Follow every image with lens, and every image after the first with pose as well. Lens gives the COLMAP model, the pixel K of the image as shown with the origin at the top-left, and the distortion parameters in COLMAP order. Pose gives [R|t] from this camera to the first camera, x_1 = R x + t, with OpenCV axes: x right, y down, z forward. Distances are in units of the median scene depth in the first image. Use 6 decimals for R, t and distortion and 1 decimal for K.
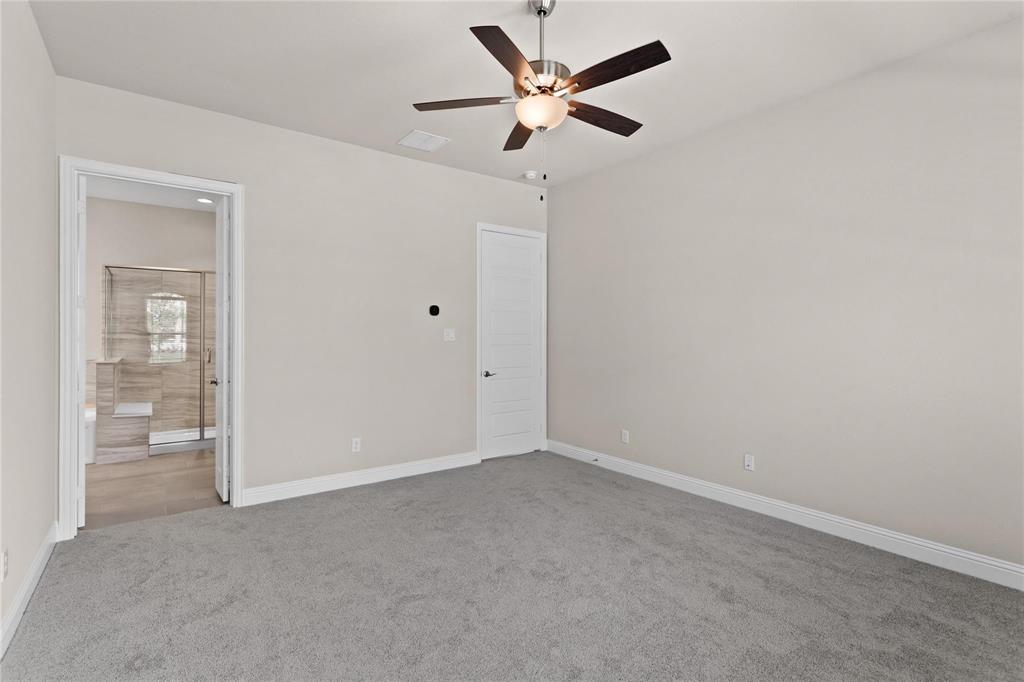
lens RADIAL K [[483.2, 0, 510.2], [0, 483.2, 332.7], [0, 0, 1]] dist [0.000914, 0.000134]
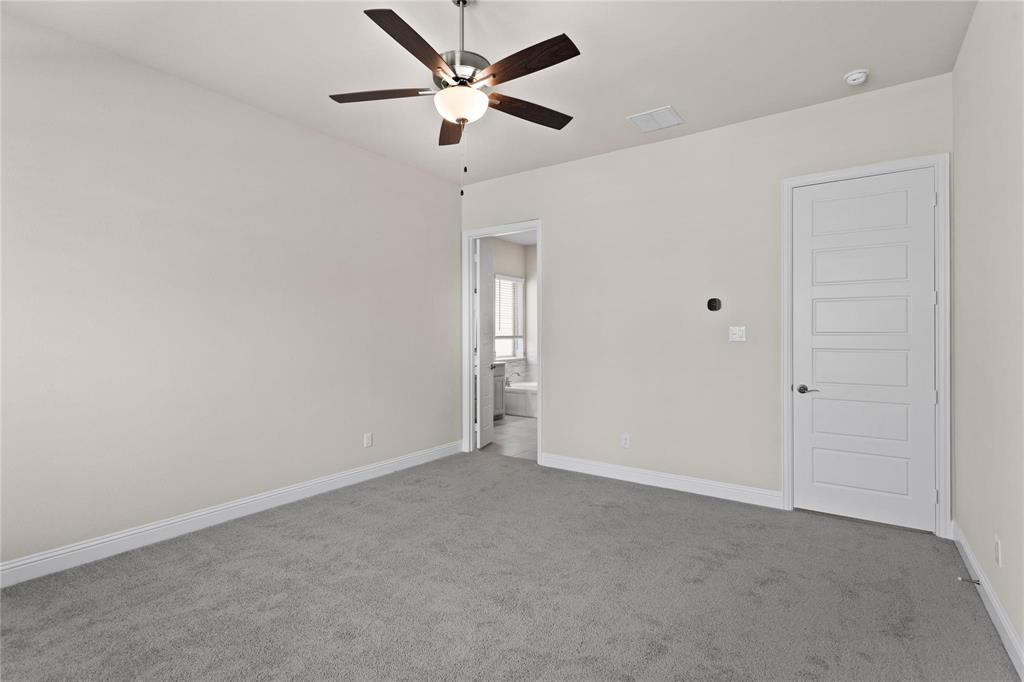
lens RADIAL K [[483.2, 0, 510.2], [0, 483.2, 332.7], [0, 0, 1]] dist [0.000914, 0.000134]
pose [[0.321627, -0.002089, -0.946864, 0.642696], [0.005783, 0.999983, -0.000242, 0.000992], [0.946849, -0.005398, 0.321633, 0.487141]]
